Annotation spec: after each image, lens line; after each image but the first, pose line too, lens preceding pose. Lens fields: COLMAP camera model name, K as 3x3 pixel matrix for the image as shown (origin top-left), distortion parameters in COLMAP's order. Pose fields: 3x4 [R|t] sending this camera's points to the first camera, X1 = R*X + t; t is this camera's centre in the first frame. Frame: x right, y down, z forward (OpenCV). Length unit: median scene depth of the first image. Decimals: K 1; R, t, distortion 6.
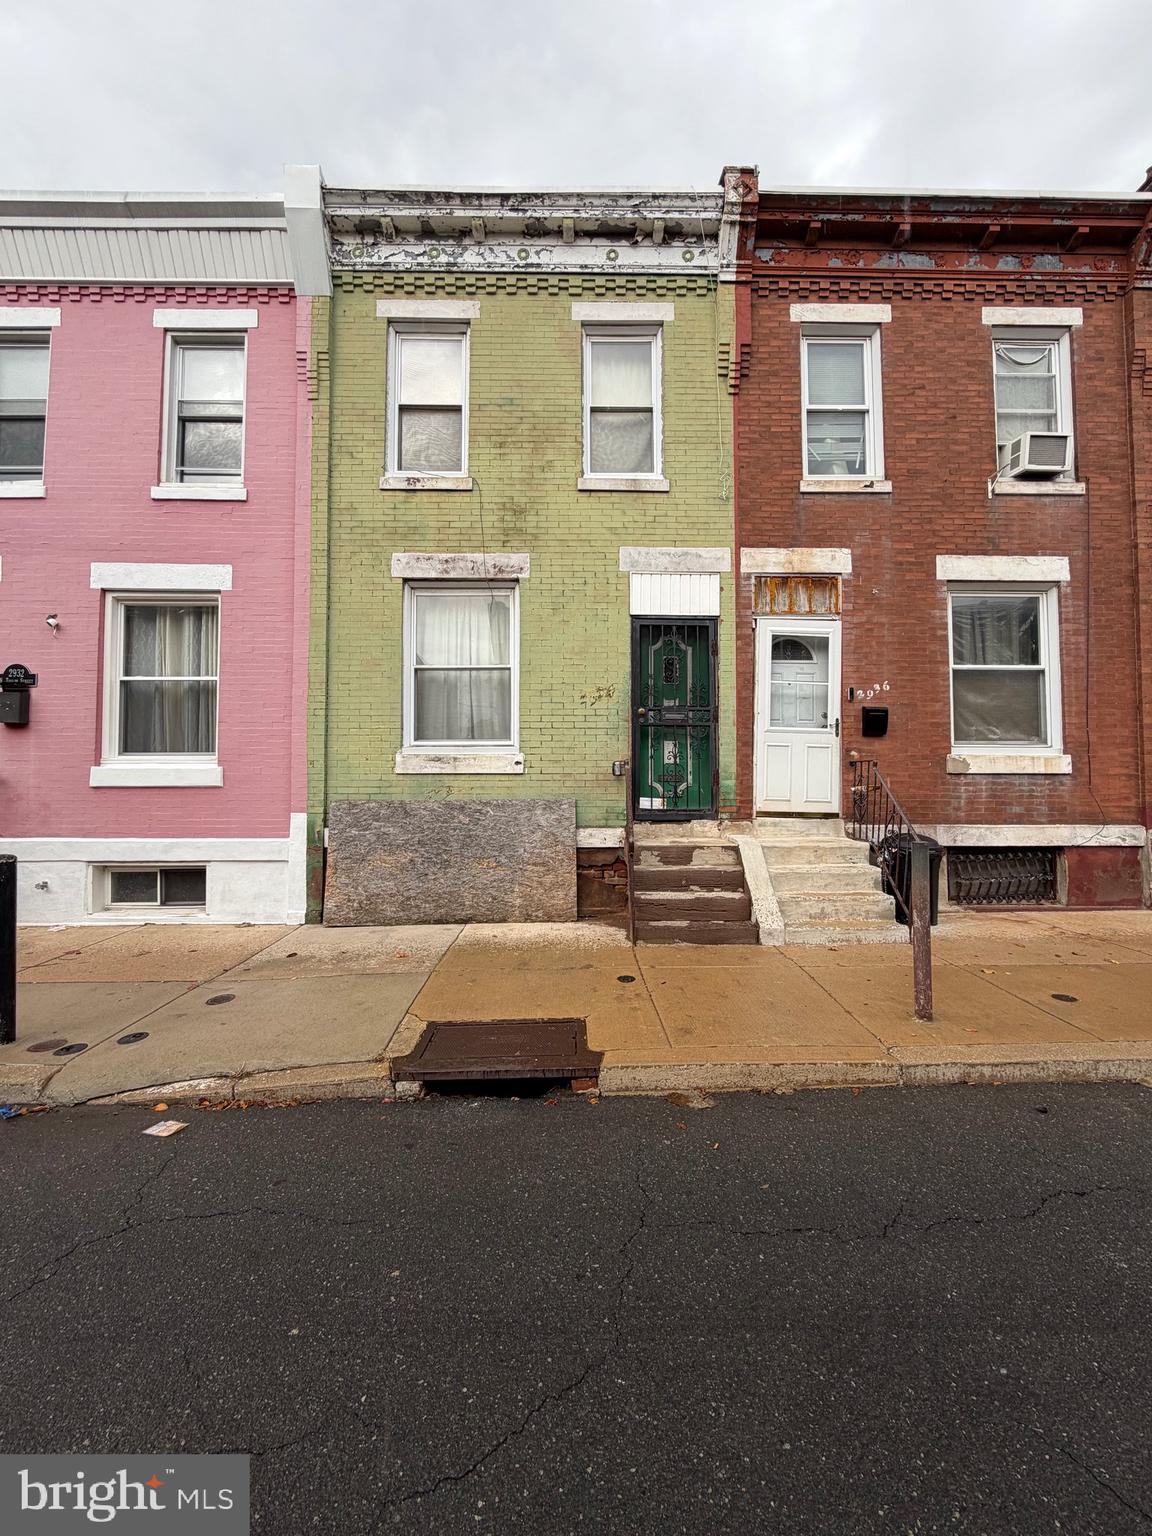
lens RADIAL K [[613.6, 0, 589.7], [0, 613.6, 767.4], [0, 0, 1]] dist [-0.005923, 0.003076]
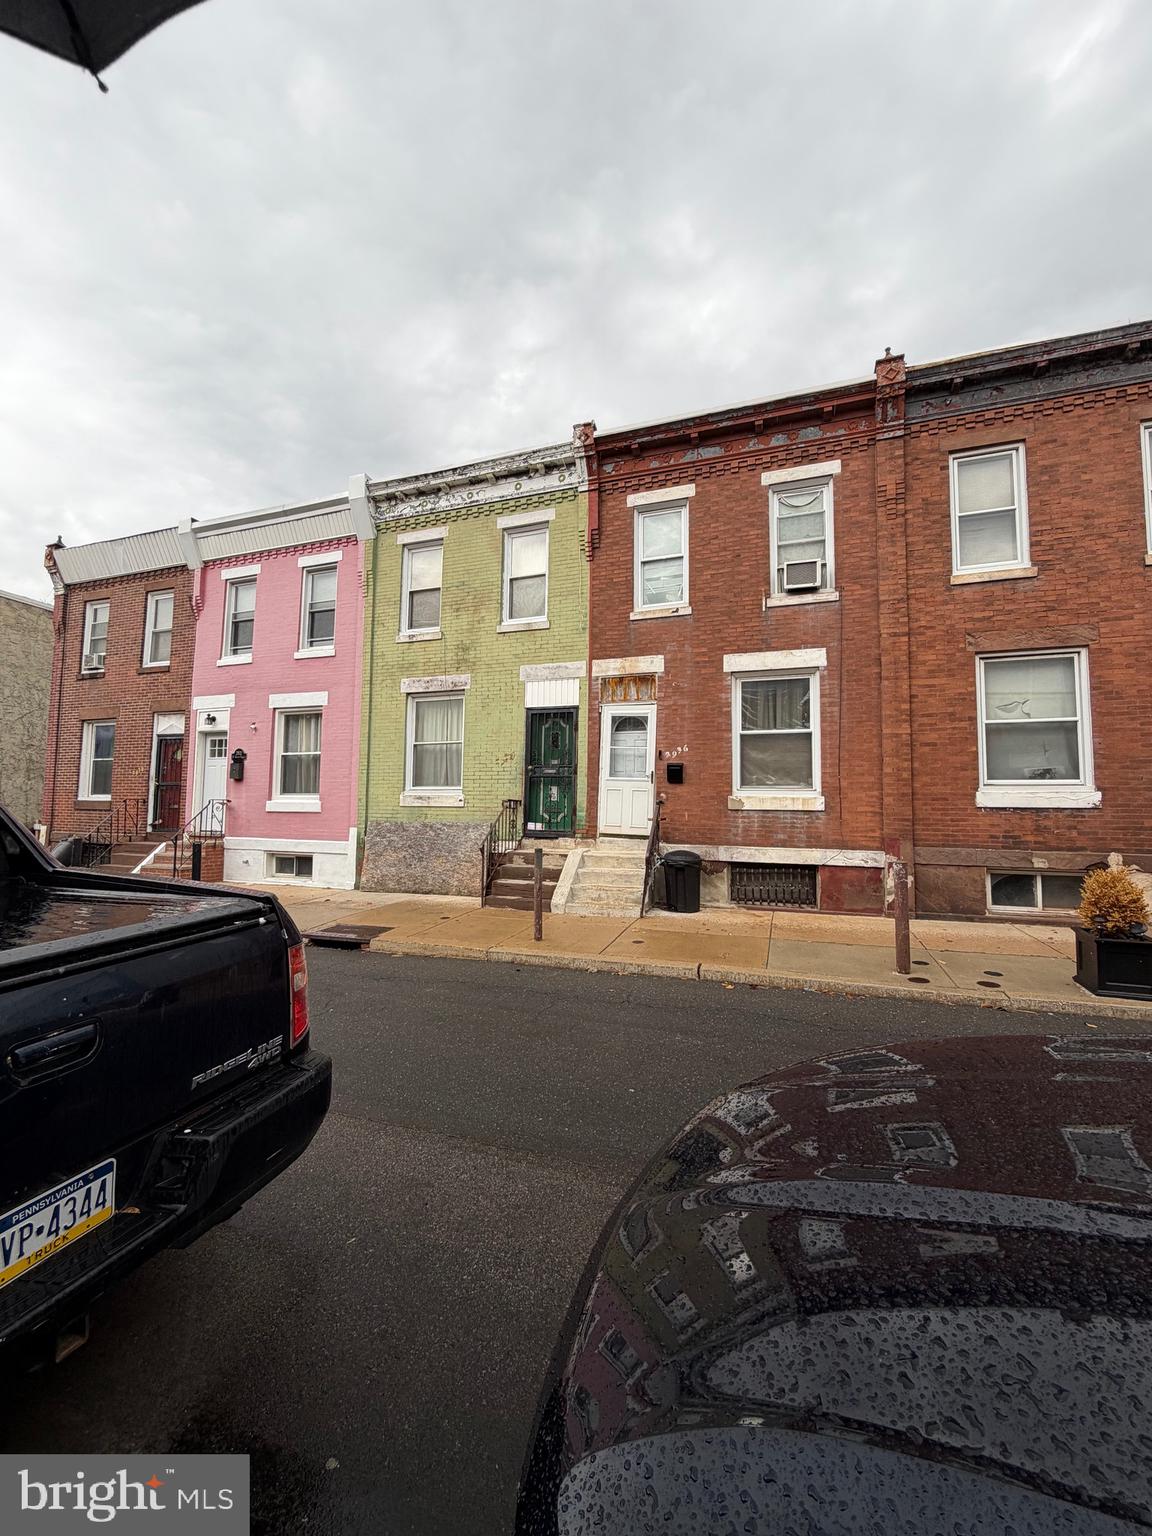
lens RADIAL K [[613.6, 0, 587.0], [0, 613.6, 771.7], [0, 0, 1]] dist [-0.005923, 0.003076]
pose [[0.936664, -0.010633, -0.350067, 0.773947], [-0.000142, 0.999527, -0.030739, -0.033383], [0.350228, 0.028841, 0.936220, -0.435077]]
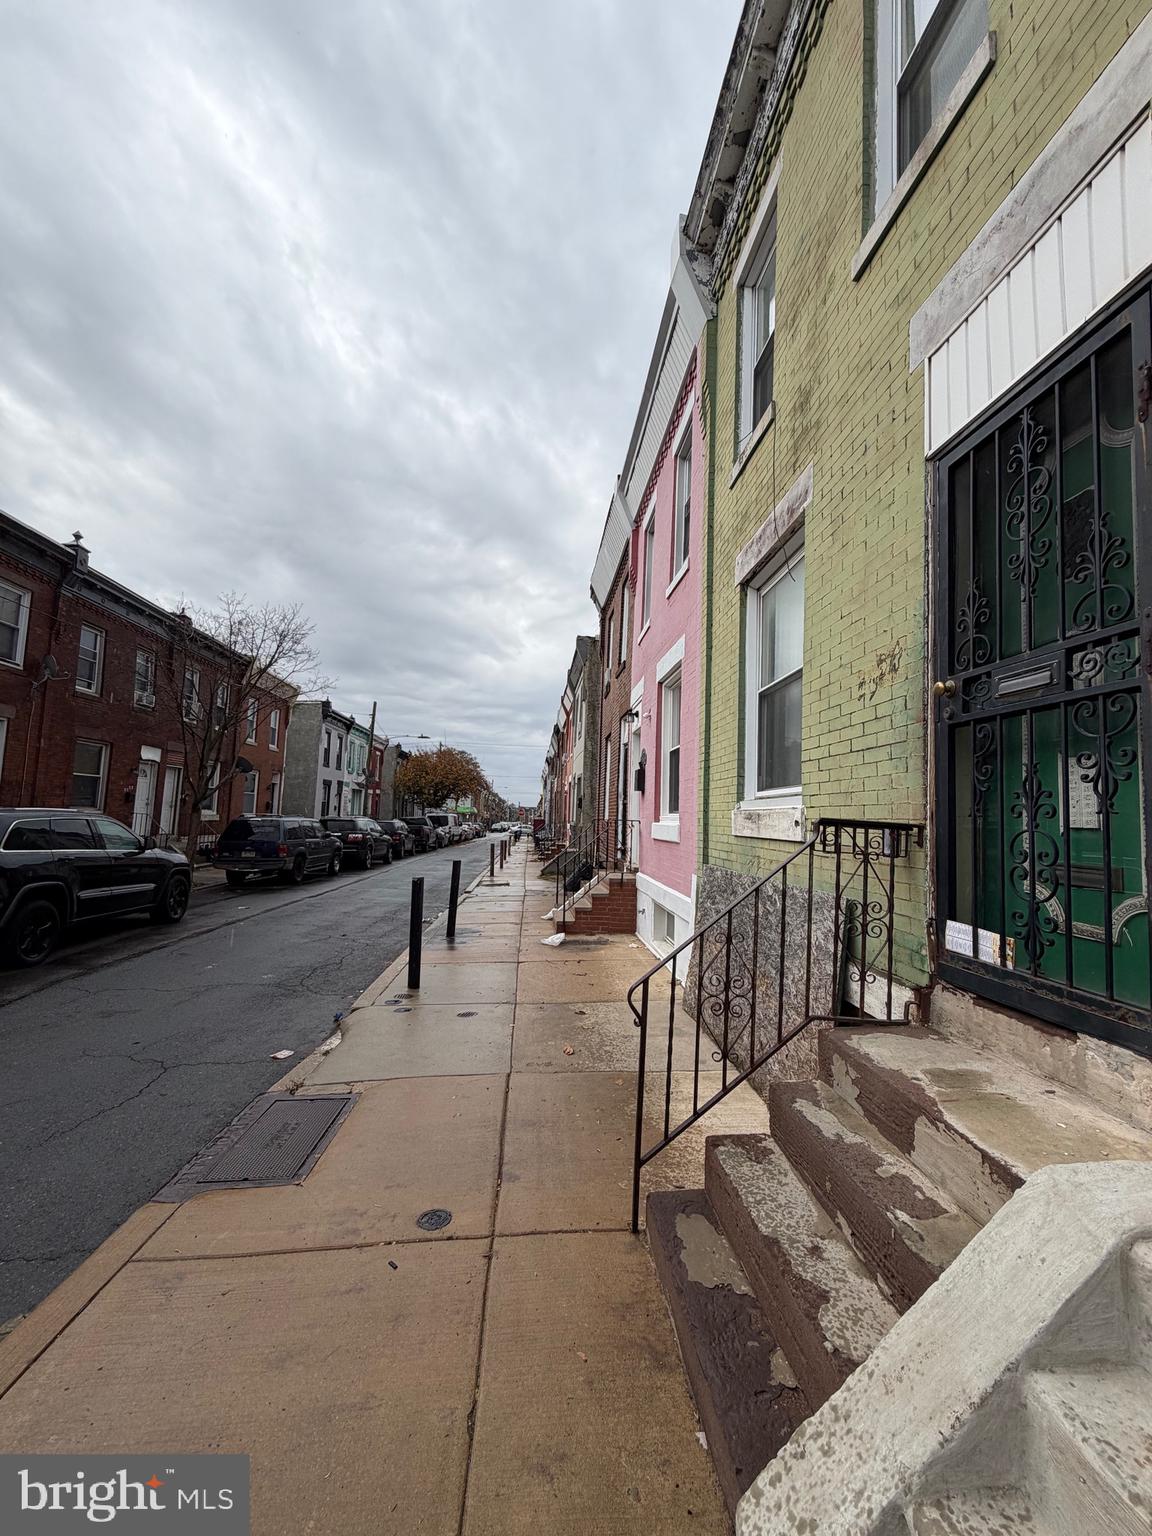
lens RADIAL K [[613.6, 0, 562.1], [0, 613.6, 767.8], [0, 0, 1]] dist [-0.005923, 0.003076]
pose [[0.036330, -0.078068, -0.996286, 0.442483], [0.002275, 0.996948, -0.078037, -0.014378], [0.999337, 0.000568, 0.036396, 0.744987]]
